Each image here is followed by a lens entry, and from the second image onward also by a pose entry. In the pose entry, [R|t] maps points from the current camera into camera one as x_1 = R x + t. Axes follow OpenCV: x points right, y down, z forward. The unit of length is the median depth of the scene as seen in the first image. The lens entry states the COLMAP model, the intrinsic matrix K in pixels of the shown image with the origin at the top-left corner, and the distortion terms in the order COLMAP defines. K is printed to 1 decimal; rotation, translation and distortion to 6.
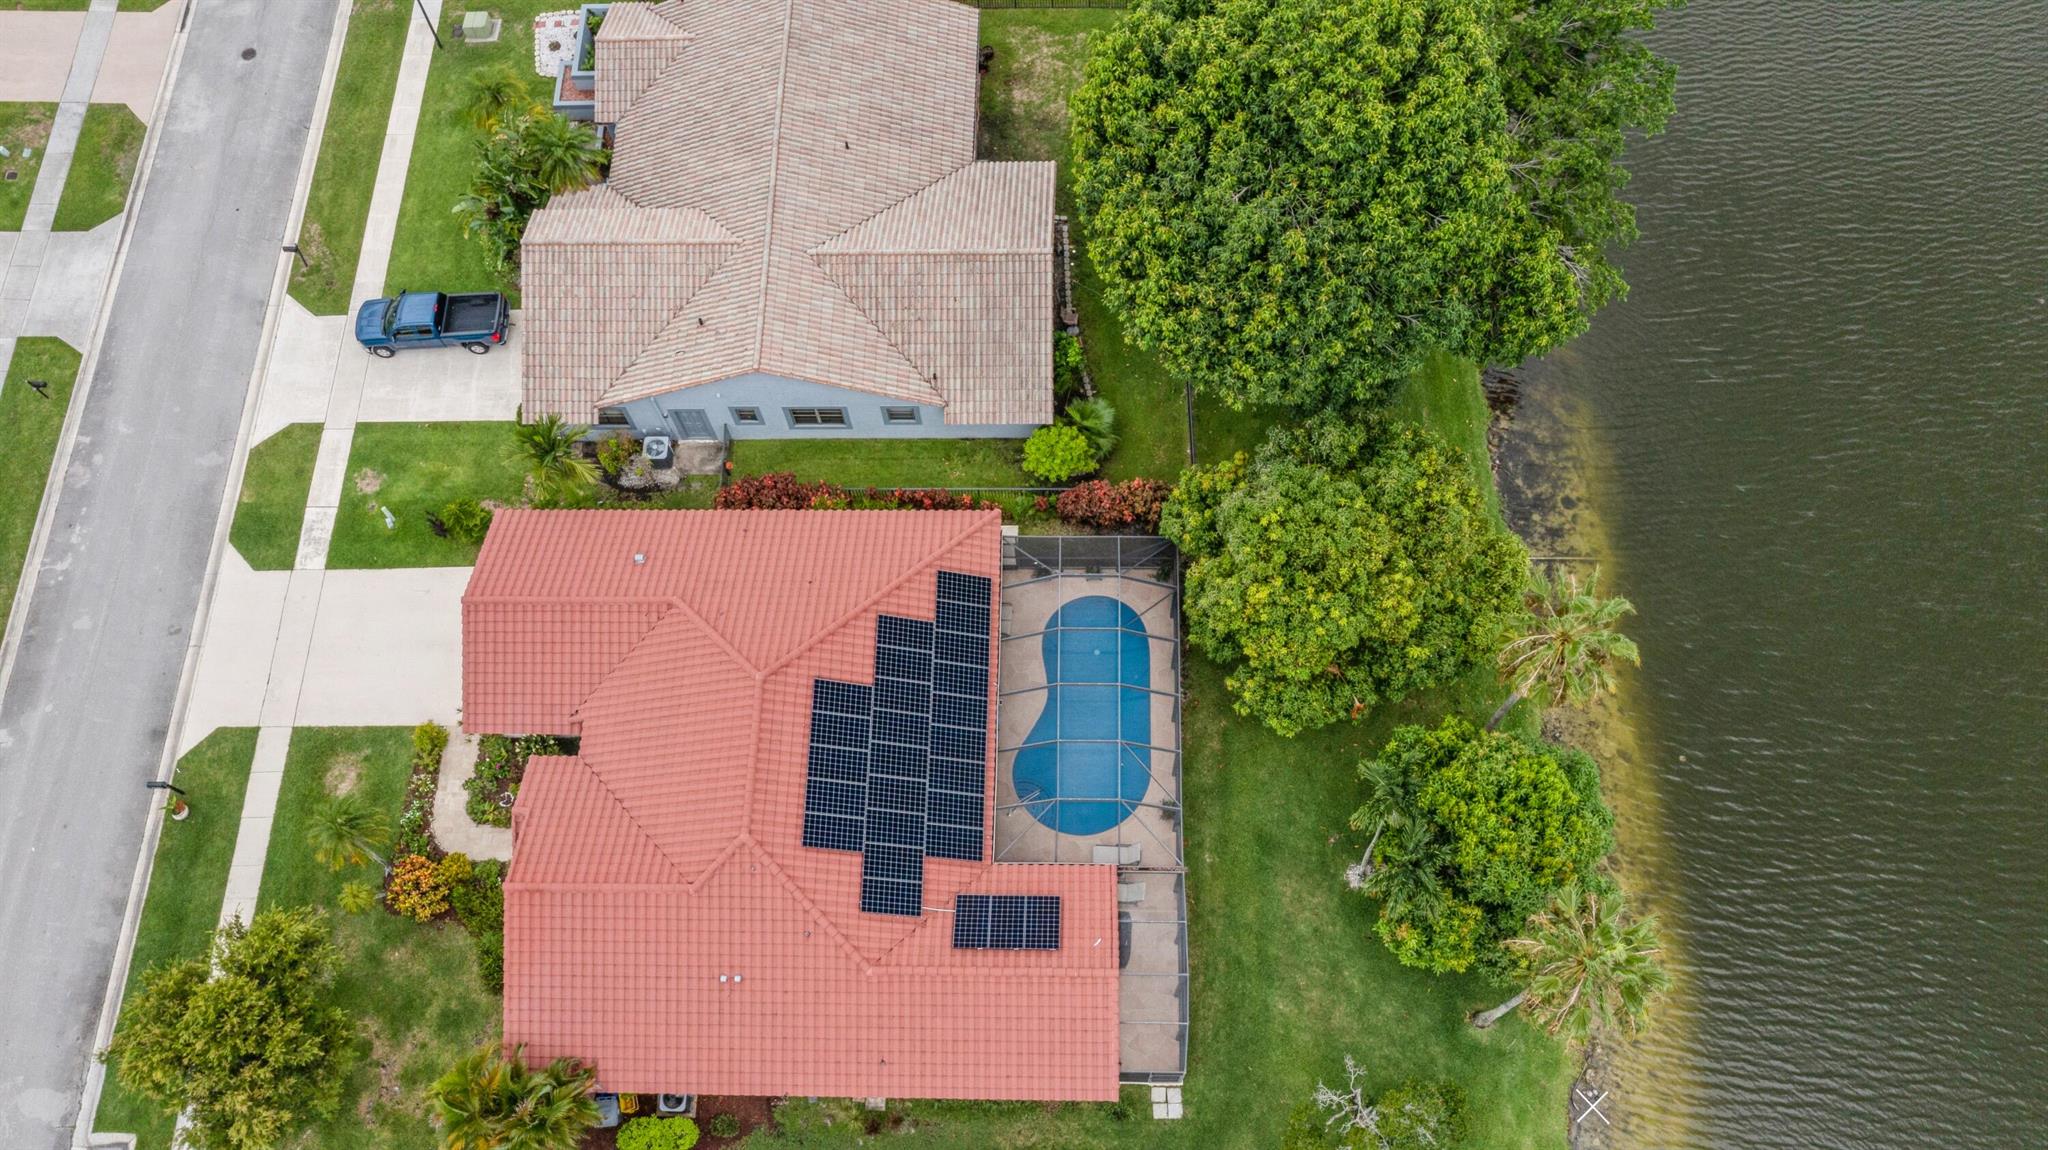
lens RADIAL K [[1676.3, 0, 1024.0], [0, 1676.3, 575.0], [0, 0, 1]] dist [0.000072, -0.000109]
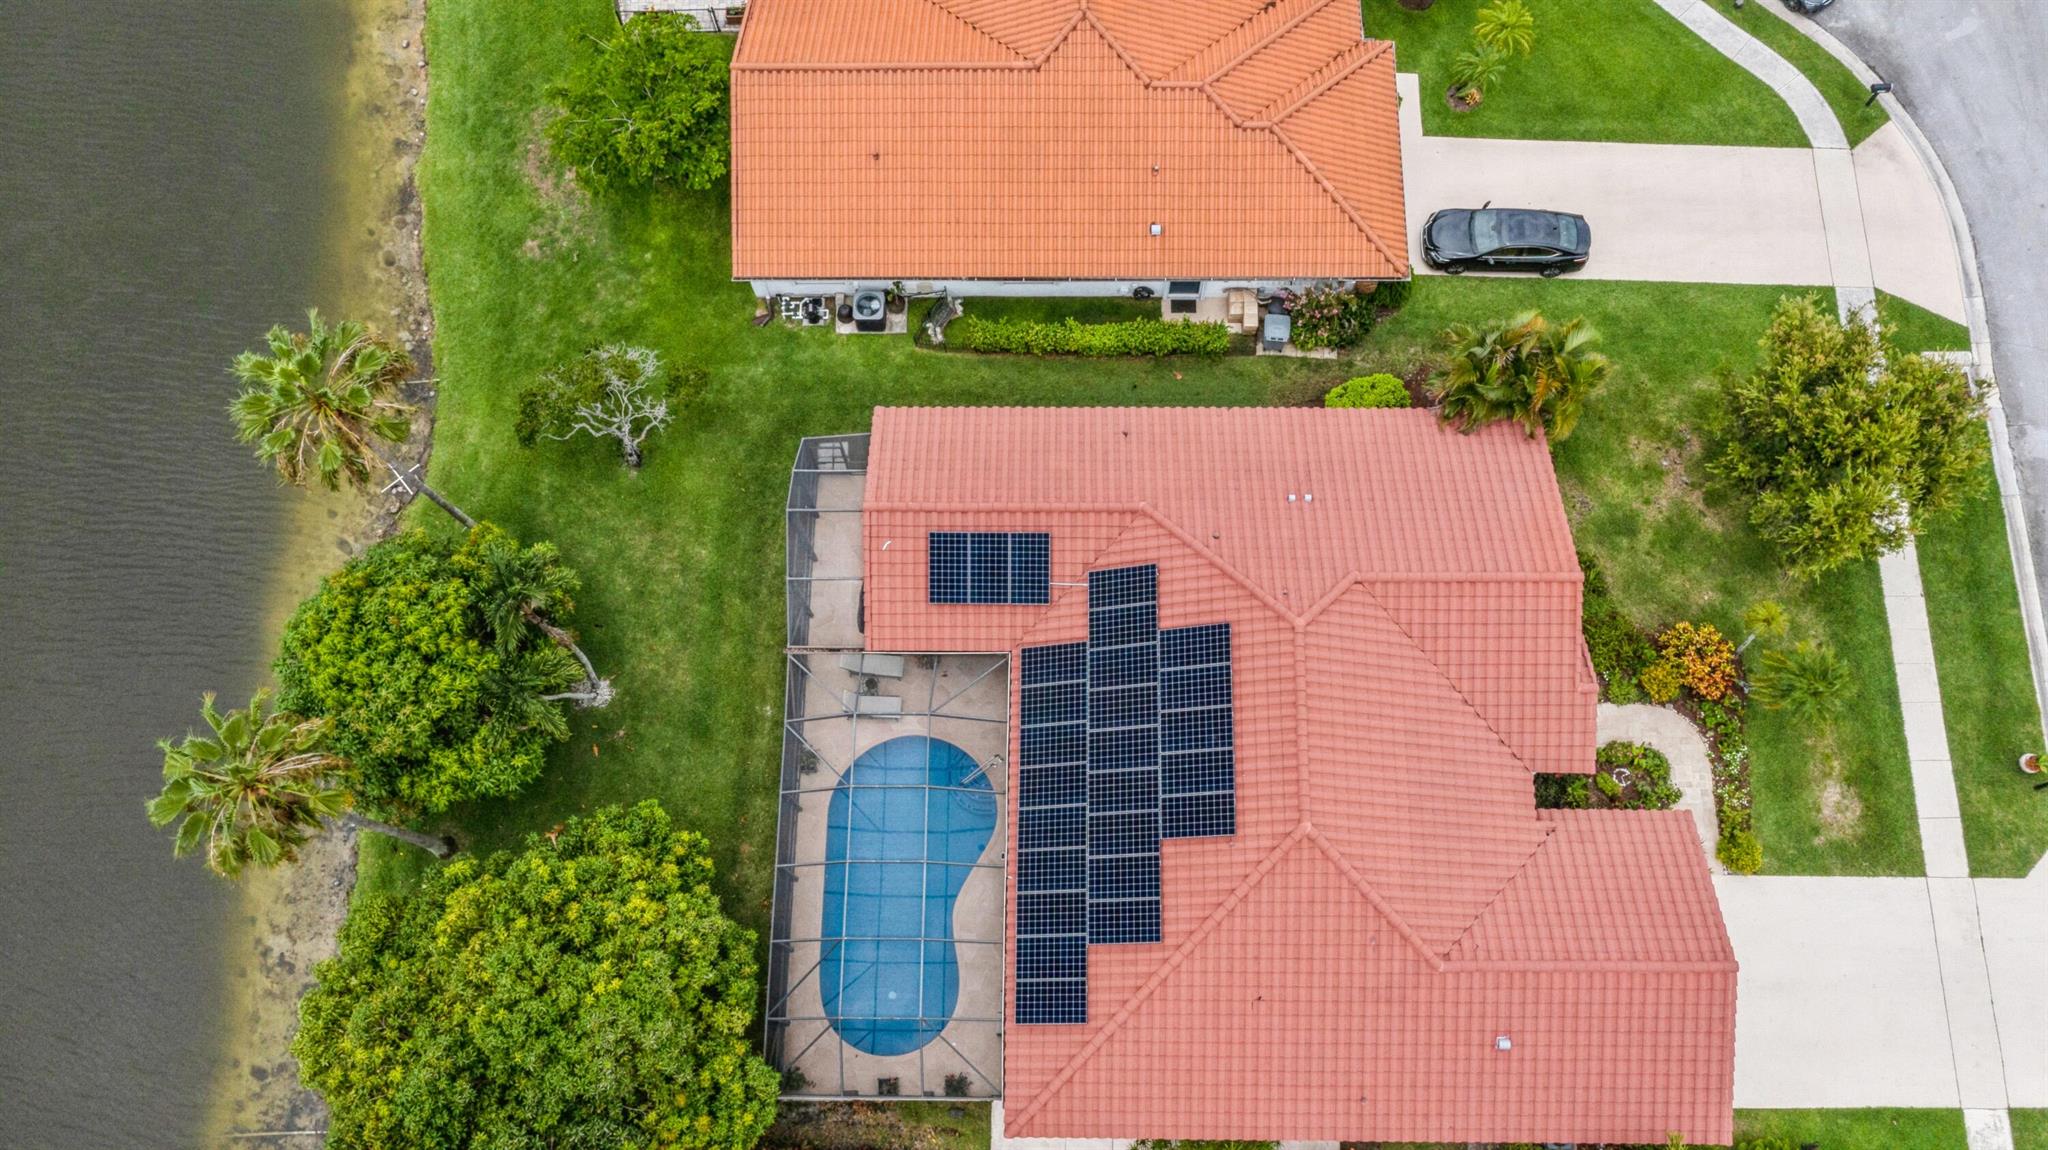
lens RADIAL K [[1648.0, 0, 1024.0], [0, 1648.0, 575.0], [0, 0, 1]] dist [-0.014064, -0.004574]
pose [[-0.997865, 0.025417, 0.060157, -0.075618], [0.021188, -0.745324, 0.666365, -0.349192], [0.061773, 0.666217, 0.743195, 0.348093]]
